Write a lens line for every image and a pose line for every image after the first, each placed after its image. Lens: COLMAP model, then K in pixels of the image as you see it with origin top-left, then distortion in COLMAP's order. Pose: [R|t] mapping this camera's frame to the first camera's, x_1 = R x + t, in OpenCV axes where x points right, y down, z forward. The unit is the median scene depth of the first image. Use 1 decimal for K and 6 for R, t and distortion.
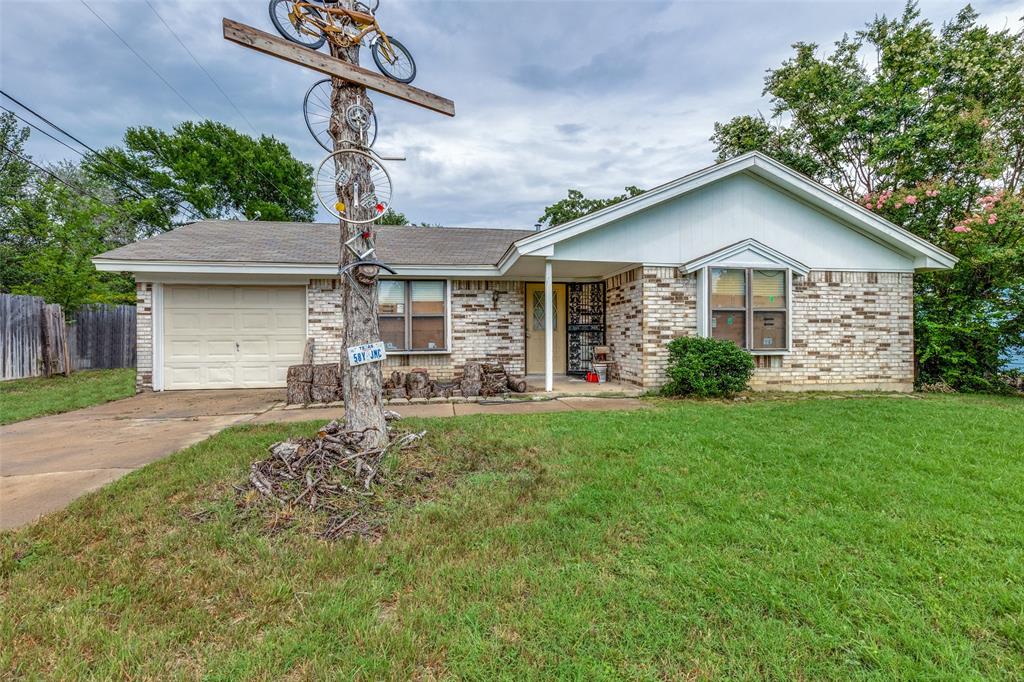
lens RADIAL K [[434.3, 0, 490.1], [0, 434.3, 334.5], [0, 0, 1]] dist [0.002570, 0.001857]
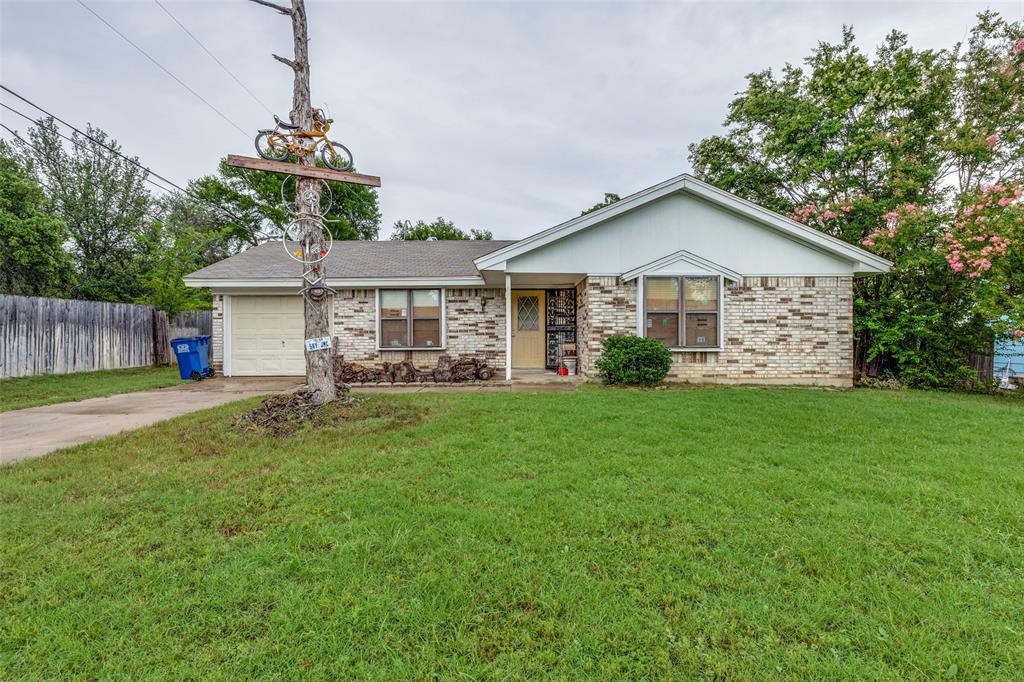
lens RADIAL K [[434.3, 0, 490.4], [0, 434.3, 334.8], [0, 0, 1]] dist [0.002570, 0.001857]
pose [[0.988549, 0.000679, -0.150901, 0.245128], [-0.000723, 1.000000, -0.000234, 0.003403], [0.150900, 0.000341, 0.988549, -0.199442]]
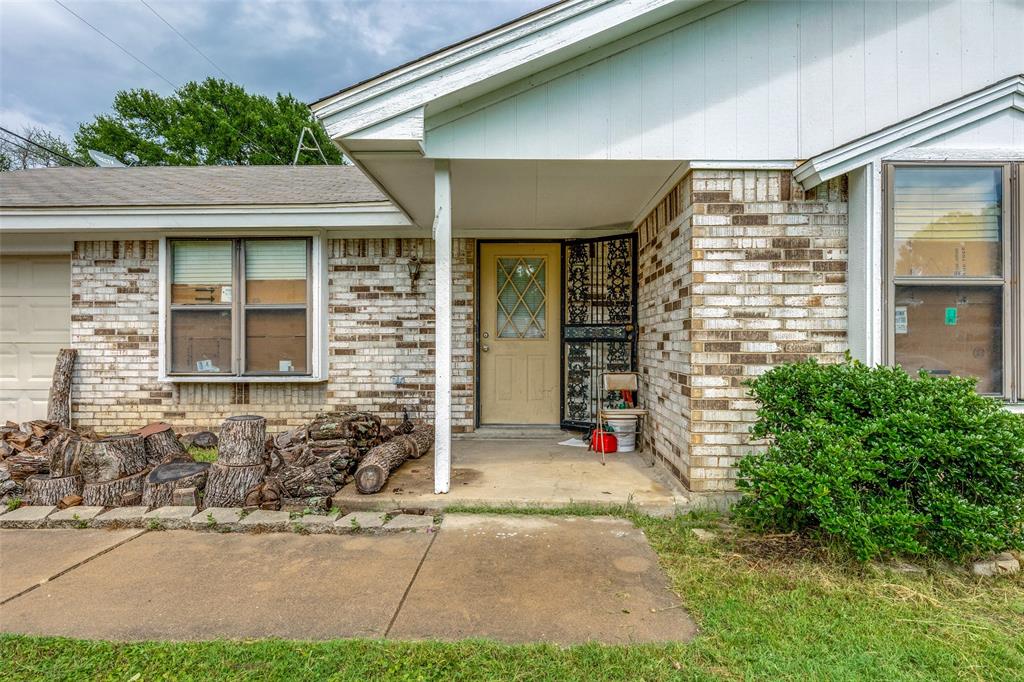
lens RADIAL K [[517.7, 0, 505.0], [0, 517.7, 337.9], [0, 0, 1]] dist [0.001233, 0.000164]
pose [[0.988618, 0.005857, -0.150335, 0.239463], [-0.005883, 0.999983, 0.000273, -0.010546], [0.150334, 0.000614, 0.988635, 0.490958]]
